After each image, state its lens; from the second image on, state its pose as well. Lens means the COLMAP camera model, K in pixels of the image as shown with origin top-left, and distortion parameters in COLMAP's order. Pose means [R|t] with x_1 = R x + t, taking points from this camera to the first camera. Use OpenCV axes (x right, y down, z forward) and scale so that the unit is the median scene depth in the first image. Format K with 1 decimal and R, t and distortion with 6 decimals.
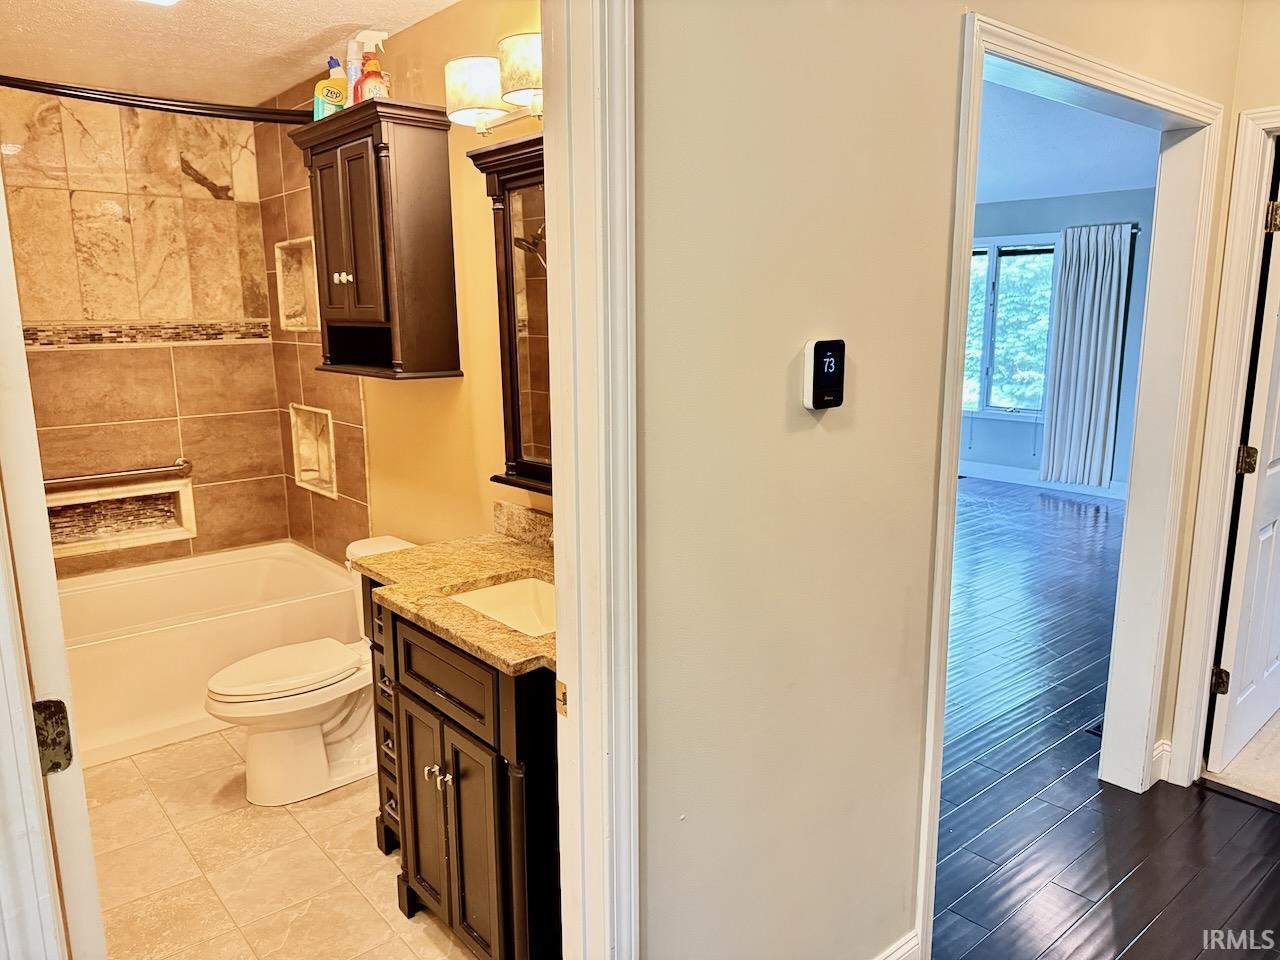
lens RADIAL K [[908.3, 0, 640.0], [0, 908.3, 480.0], [0, 0, 1]] dist [0.059556, -0.086156]
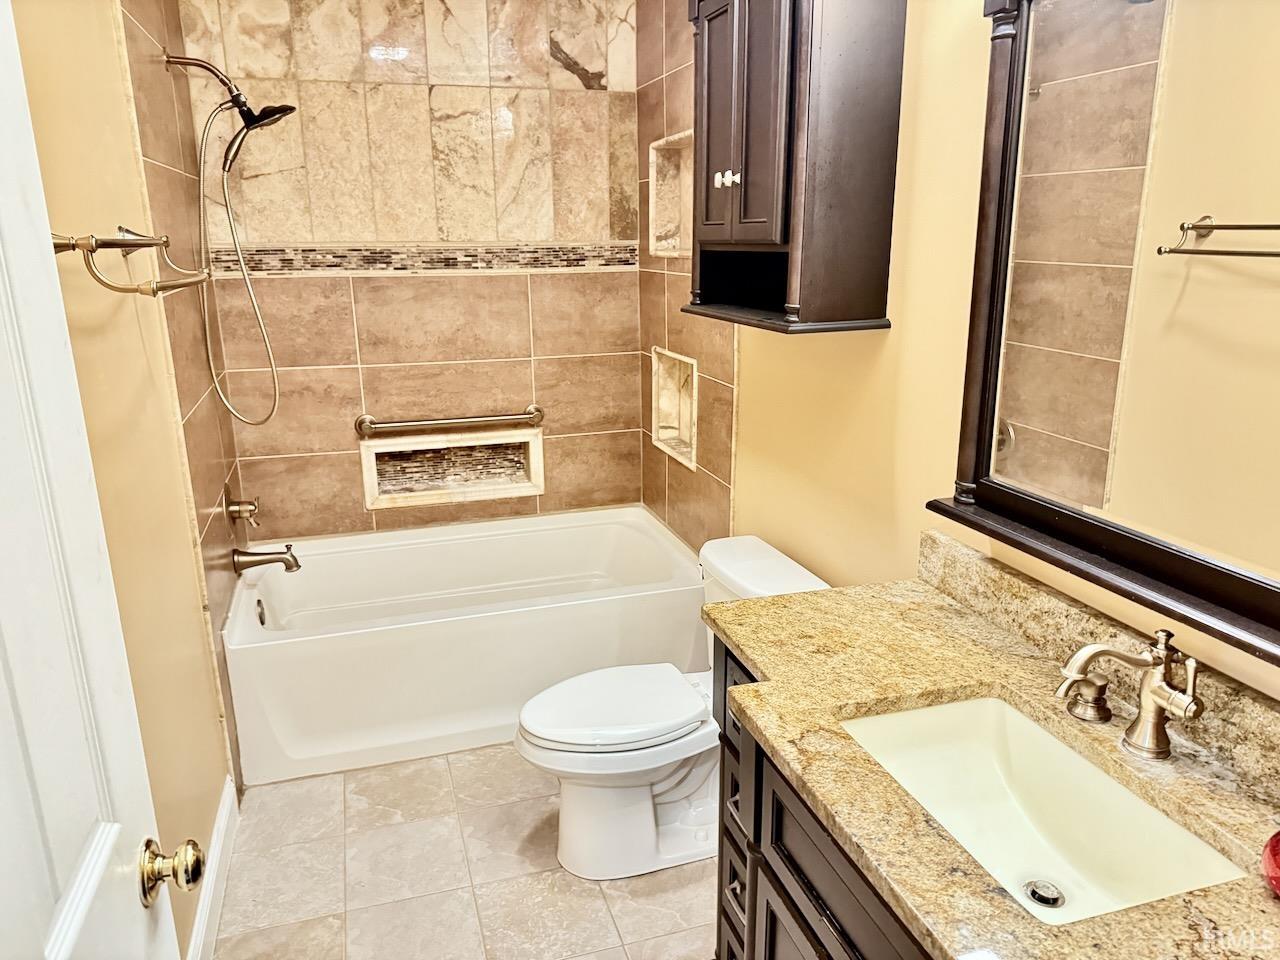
lens RADIAL K [[883.9, 0, 631.0], [0, 883.9, 481.5], [0, 0, 1]] dist [0.166338, -0.397262]
pose [[0.916751, 0.105943, -0.385153, -0.084675], [-0.071757, 0.992181, 0.102119, -0.046656], [0.392960, -0.065980, 0.917185, 0.268408]]
